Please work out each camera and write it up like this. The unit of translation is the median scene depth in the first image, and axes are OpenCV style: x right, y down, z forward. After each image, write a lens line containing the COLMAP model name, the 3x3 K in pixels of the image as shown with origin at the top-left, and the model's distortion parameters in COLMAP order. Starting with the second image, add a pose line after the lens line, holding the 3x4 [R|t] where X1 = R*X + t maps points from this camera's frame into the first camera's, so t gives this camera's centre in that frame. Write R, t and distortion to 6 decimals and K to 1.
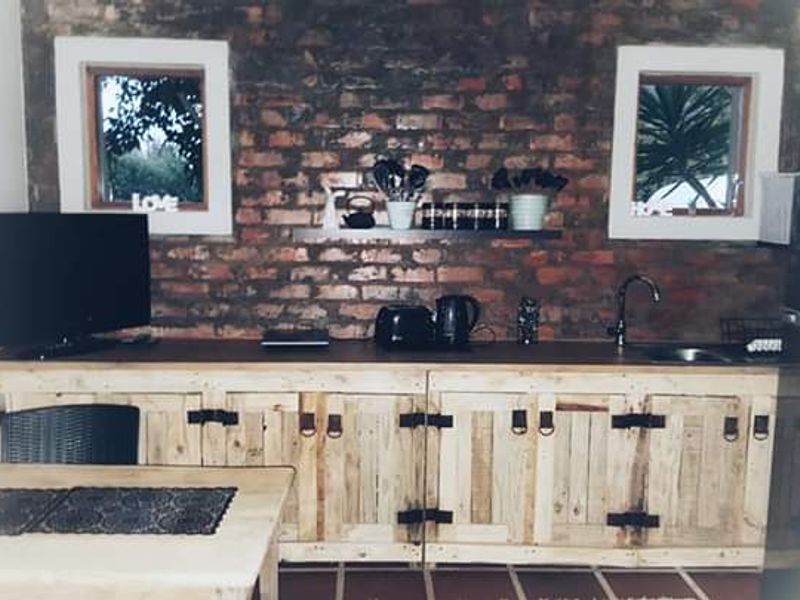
lens RADIAL K [[809.5, 0, 388.7], [0, 809.5, 297.7], [0, 0, 1]] dist [0.171015, -0.282284]
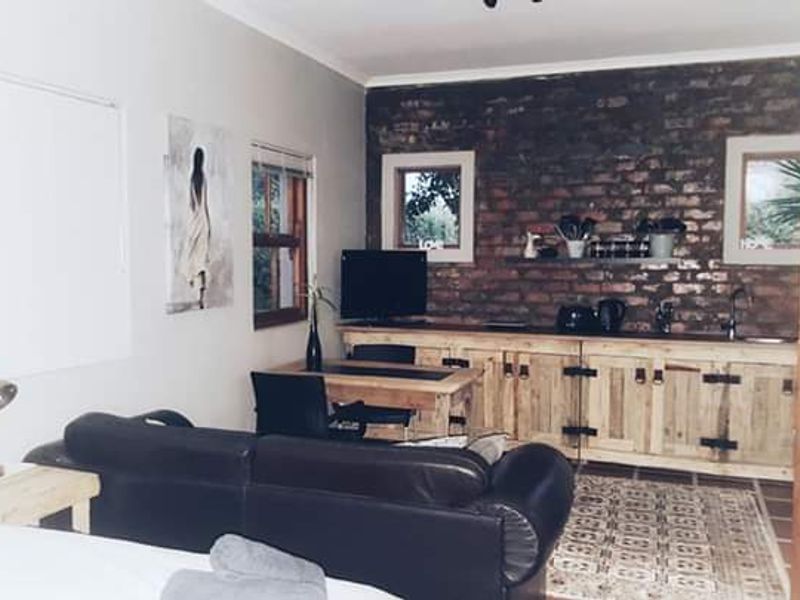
lens RADIAL K [[809.5, 0, 388.7], [0, 809.5, 297.7], [0, 0, 1]] dist [0.171015, -0.282284]
pose [[0.935290, 0.012698, -0.353655, 0.239244], [-0.033410, 0.998061, -0.052521, 0.090120], [0.352302, 0.060938, 0.933900, -0.624686]]
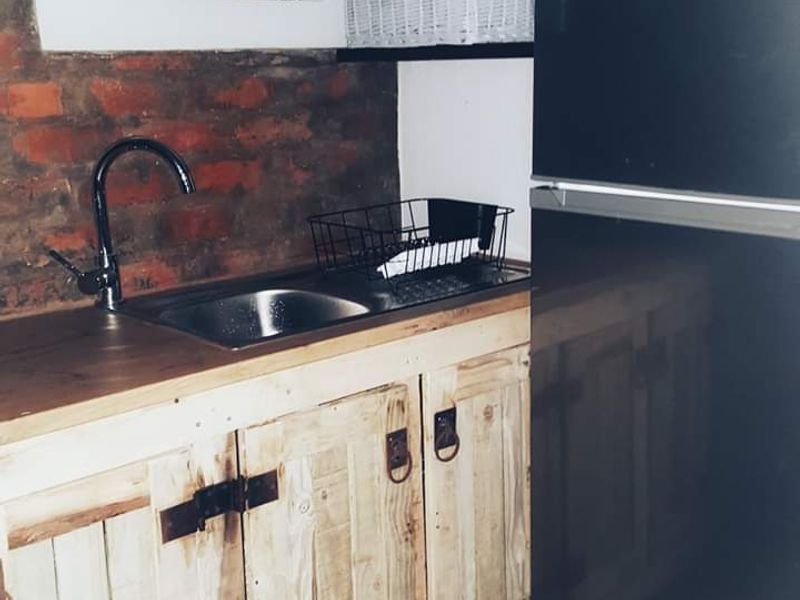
lens RADIAL K [[1015.6, 0, 400.5], [0, 1015.6, 273.7], [0, 0, 1]] dist [0.242916, -0.698236]
pose [[0.759618, -0.168485, 0.628167, 0.069191], [0.112981, 0.985361, 0.127666, -0.010975], [-0.640481, -0.026006, 0.767534, 0.512159]]
